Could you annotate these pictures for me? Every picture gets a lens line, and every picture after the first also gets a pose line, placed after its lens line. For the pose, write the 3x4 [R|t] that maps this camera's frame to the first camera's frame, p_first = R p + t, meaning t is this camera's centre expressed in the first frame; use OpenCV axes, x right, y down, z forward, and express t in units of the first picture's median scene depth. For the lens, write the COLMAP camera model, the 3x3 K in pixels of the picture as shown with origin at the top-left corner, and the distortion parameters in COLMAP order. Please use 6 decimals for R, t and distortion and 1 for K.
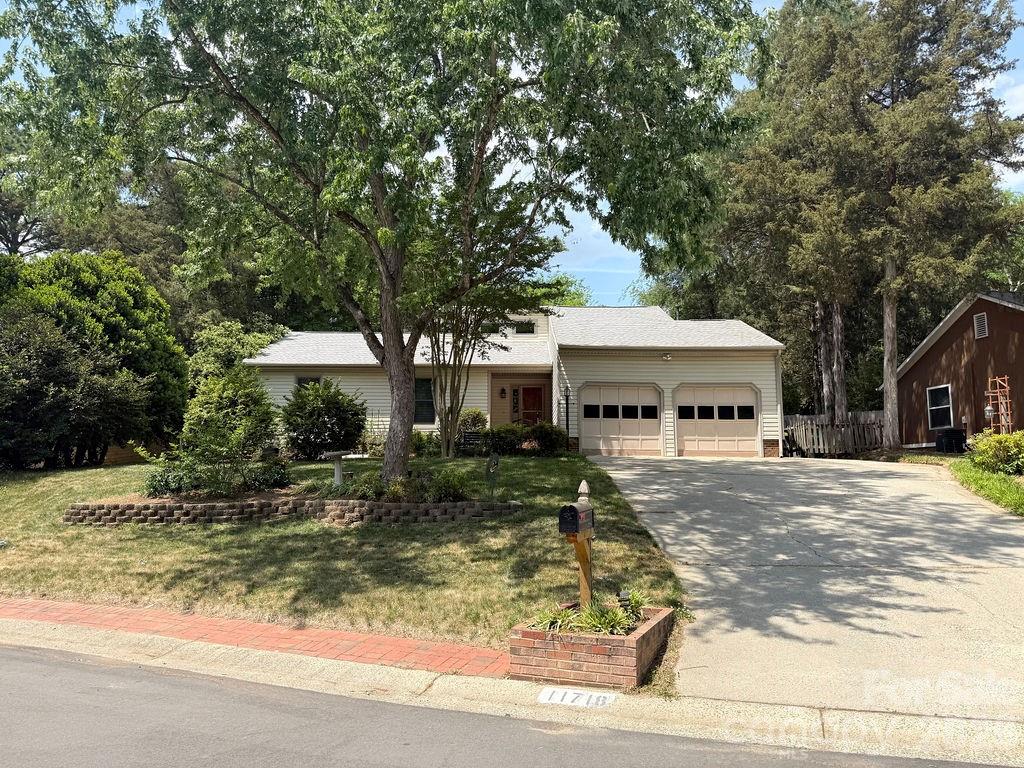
lens RADIAL K [[712.3, 0, 512.7], [0, 712.3, 381.7], [0, 0, 1]] dist [0.014481, 0.000394]
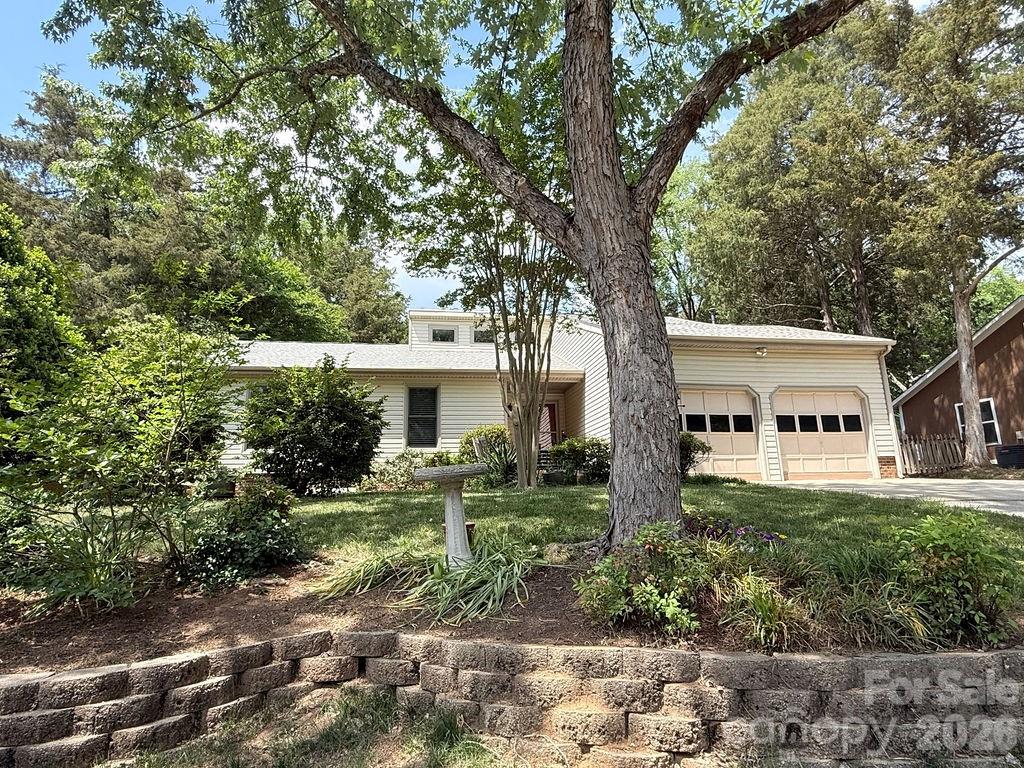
lens RADIAL K [[574.5, 0, 510.0], [0, 574.5, 385.5], [0, 0, 1]] dist [-0.007333, 0.000219]
pose [[0.985778, 0.007786, 0.167870, -0.162438], [0.005183, 0.997042, -0.076682, 0.048265], [-0.167970, 0.076461, 0.982822, 0.430050]]
